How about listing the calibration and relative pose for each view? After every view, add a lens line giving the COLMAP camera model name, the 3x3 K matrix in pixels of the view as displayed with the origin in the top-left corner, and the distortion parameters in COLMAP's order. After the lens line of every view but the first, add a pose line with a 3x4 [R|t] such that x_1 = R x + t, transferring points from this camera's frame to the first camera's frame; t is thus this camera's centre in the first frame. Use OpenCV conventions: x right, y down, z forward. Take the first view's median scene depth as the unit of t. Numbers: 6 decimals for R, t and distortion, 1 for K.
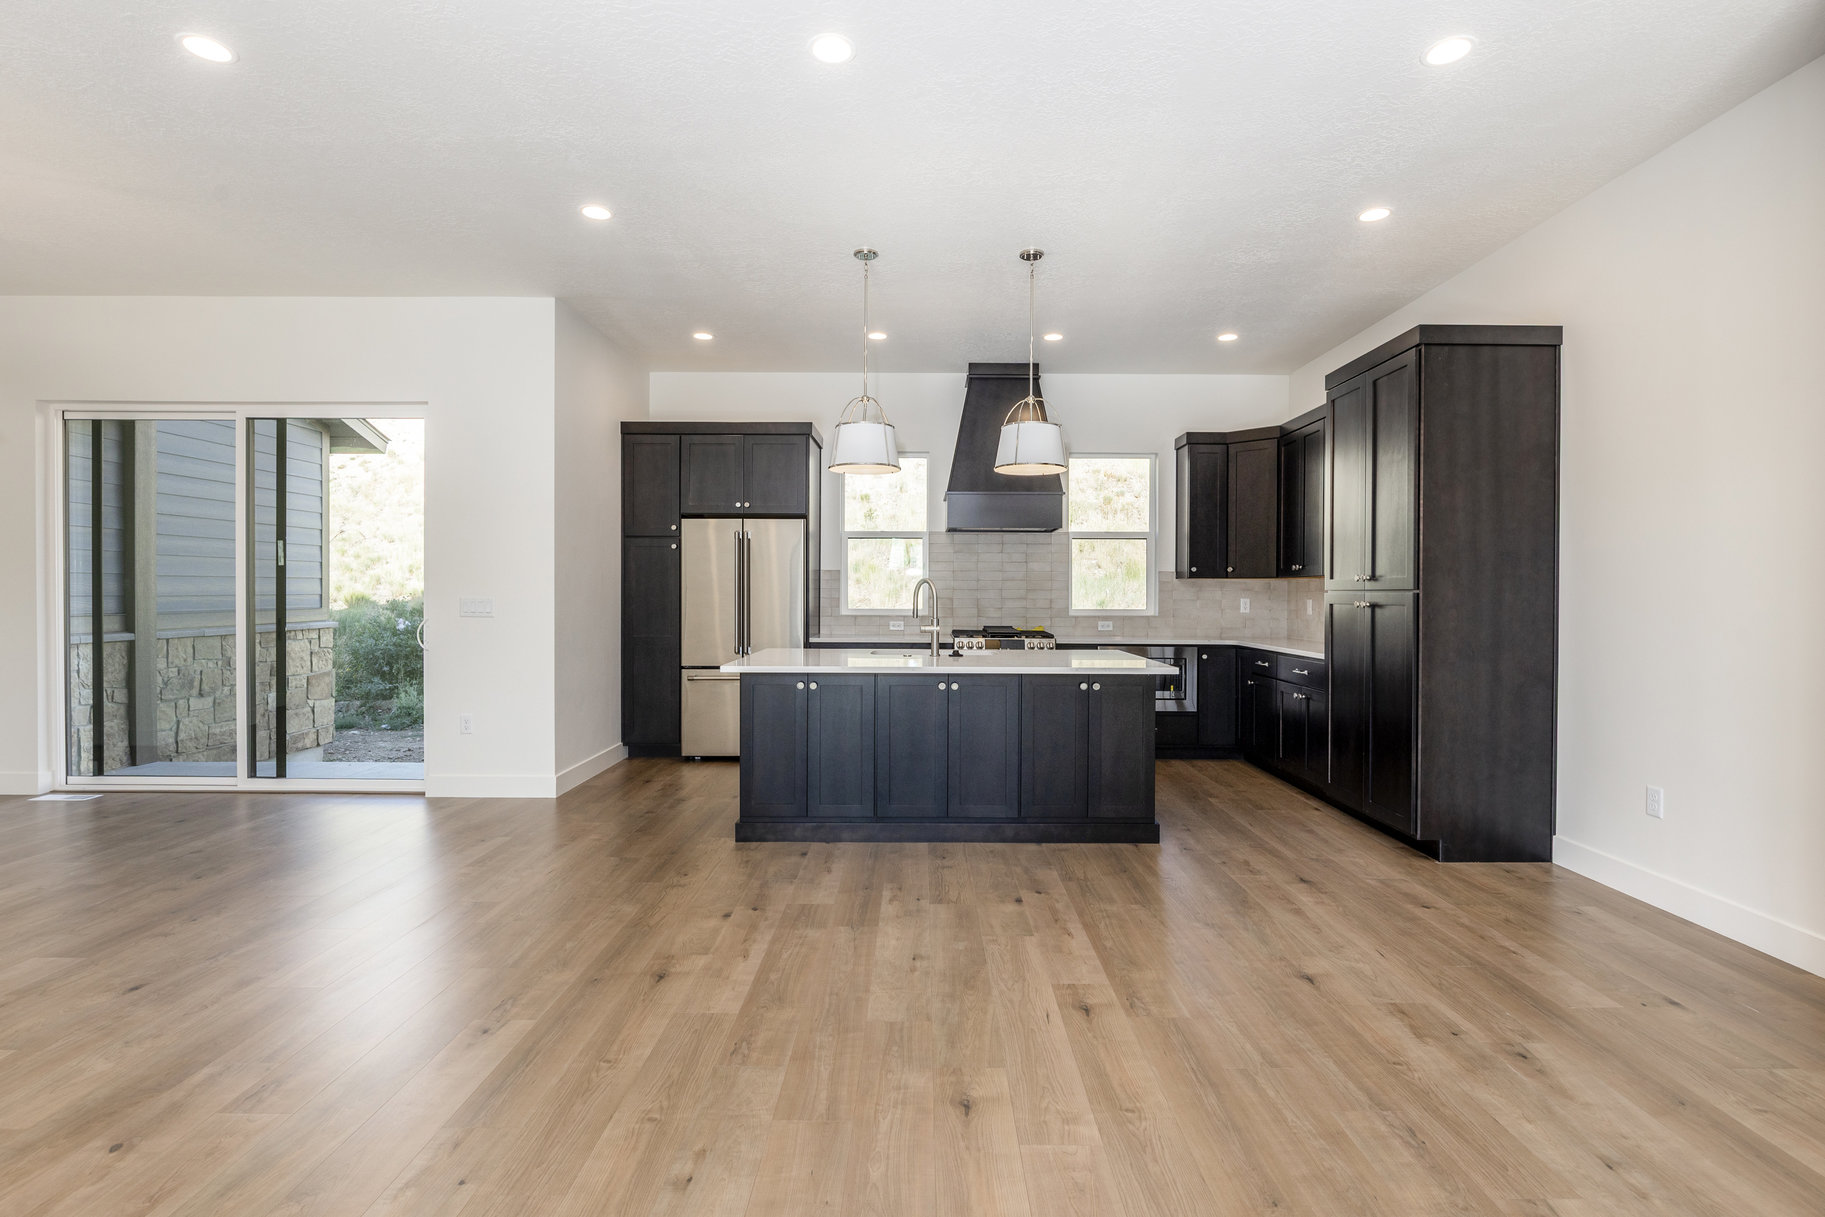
lens RADIAL K [[872.7, 0, 920.5], [0, 872.7, 599.9], [0, 0, 1]] dist [-0.004894, 0.000887]
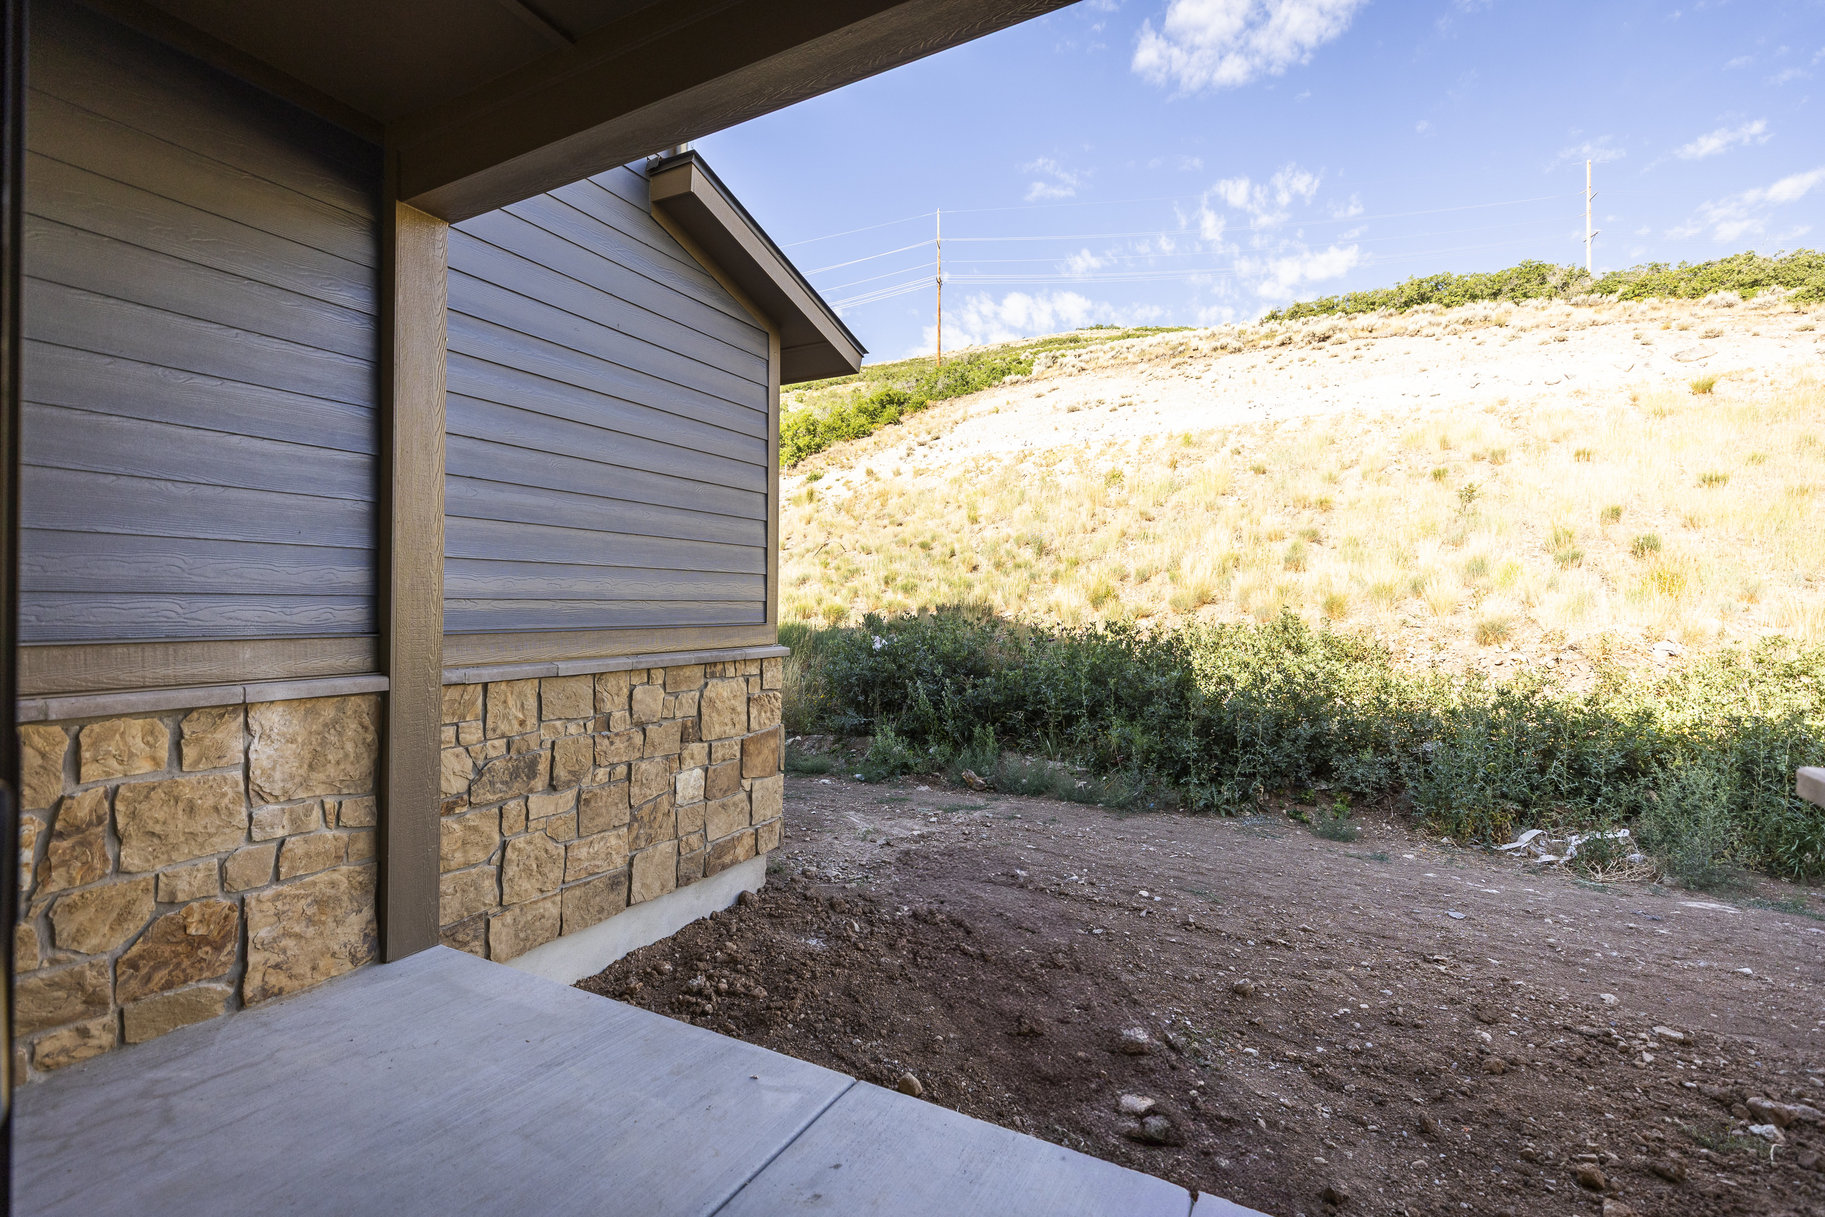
lens RADIAL K [[816.8, 0, 914.1], [0, 816.8, 603.1], [0, 0, 1]] dist [0.005312, -0.000326]
pose [[0.881917, -0.000855, -0.471405, -0.453044], [-0.007305, 0.999854, -0.015479, 0.003795], [0.471349, 0.017095, 0.881781, 0.753005]]
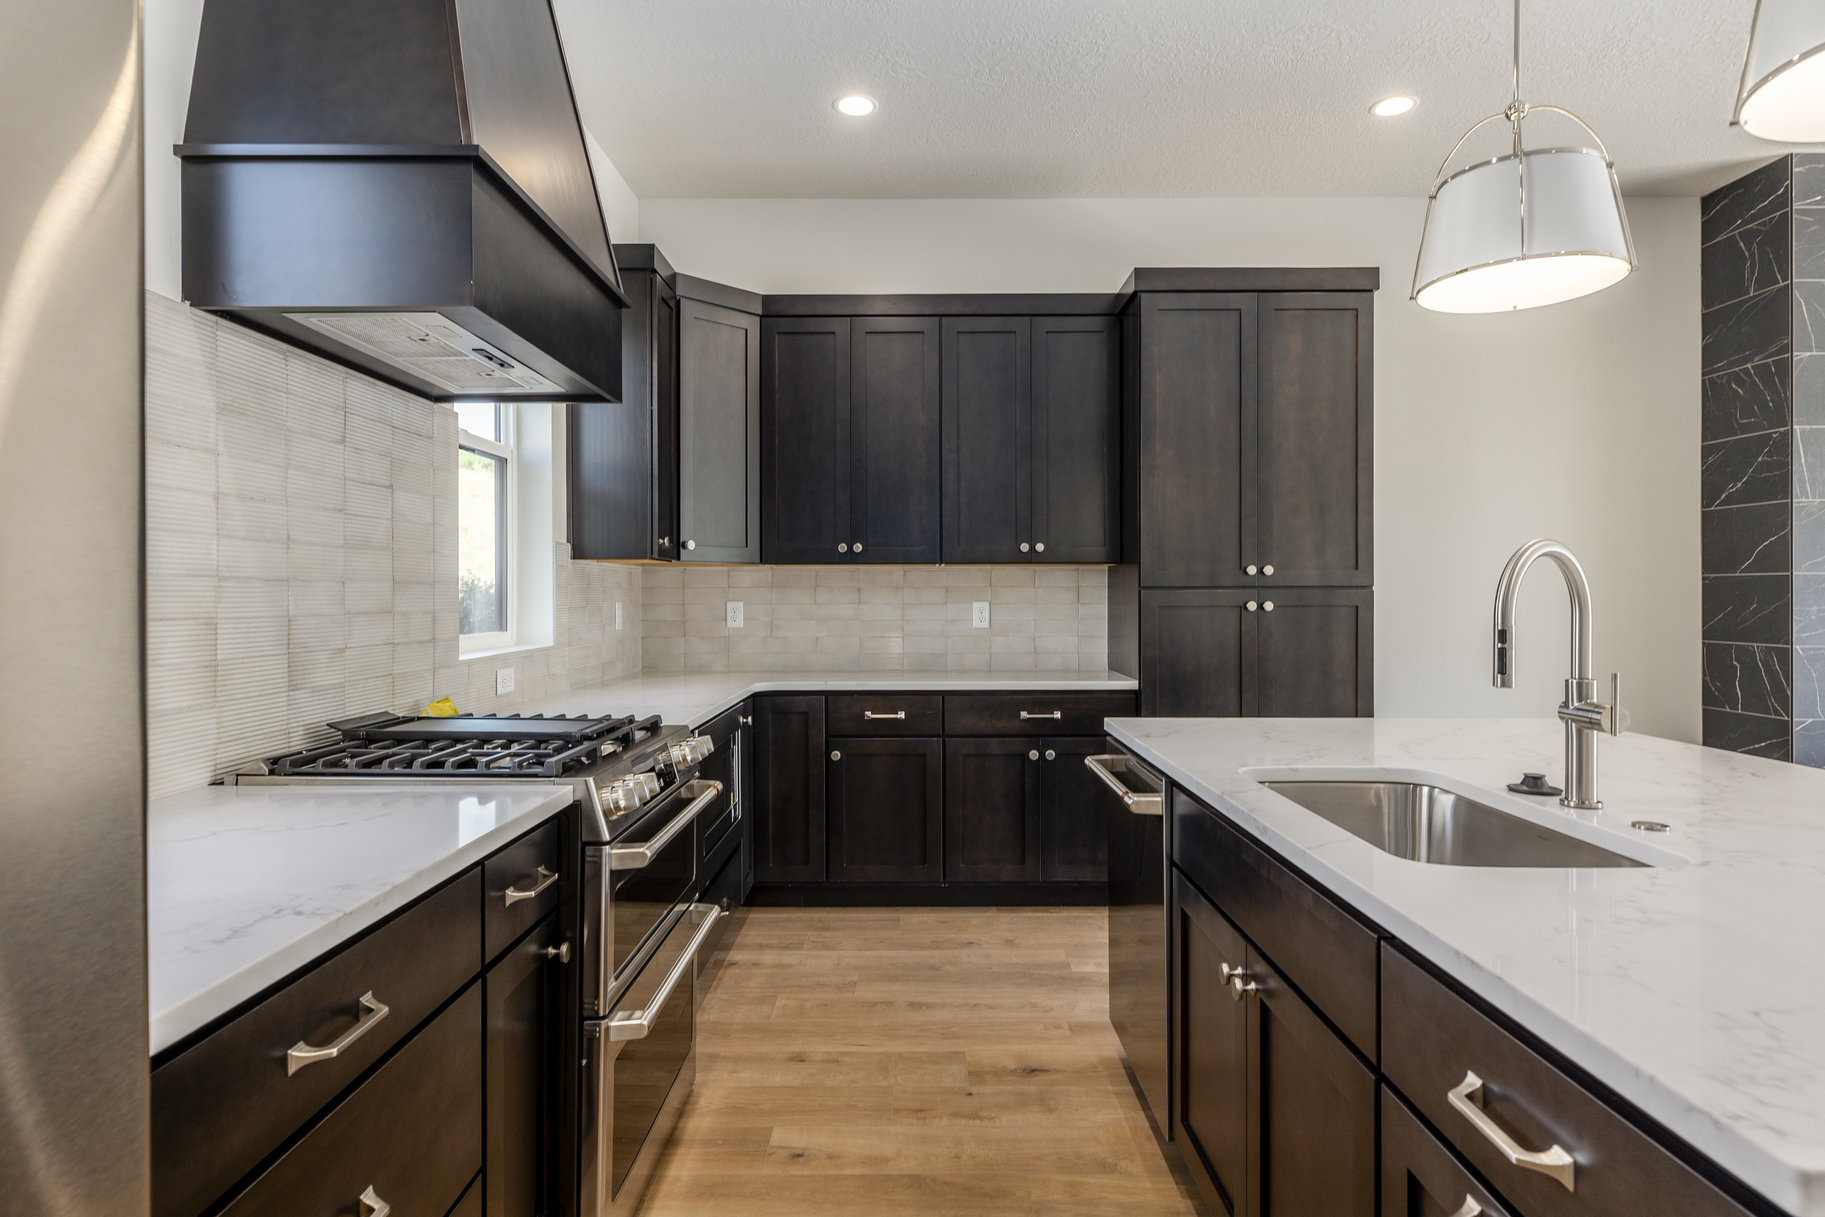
lens RADIAL K [[997.6, 0, 919.0], [0, 997.6, 602.7], [0, 0, 1]] dist [0.005329, -0.001660]
pose [[-0.008625, -0.010657, 0.999906, -0.216754], [0.008820, 0.999904, 0.010733, -0.006605], [-0.999924, 0.008912, -0.008530, 0.826658]]
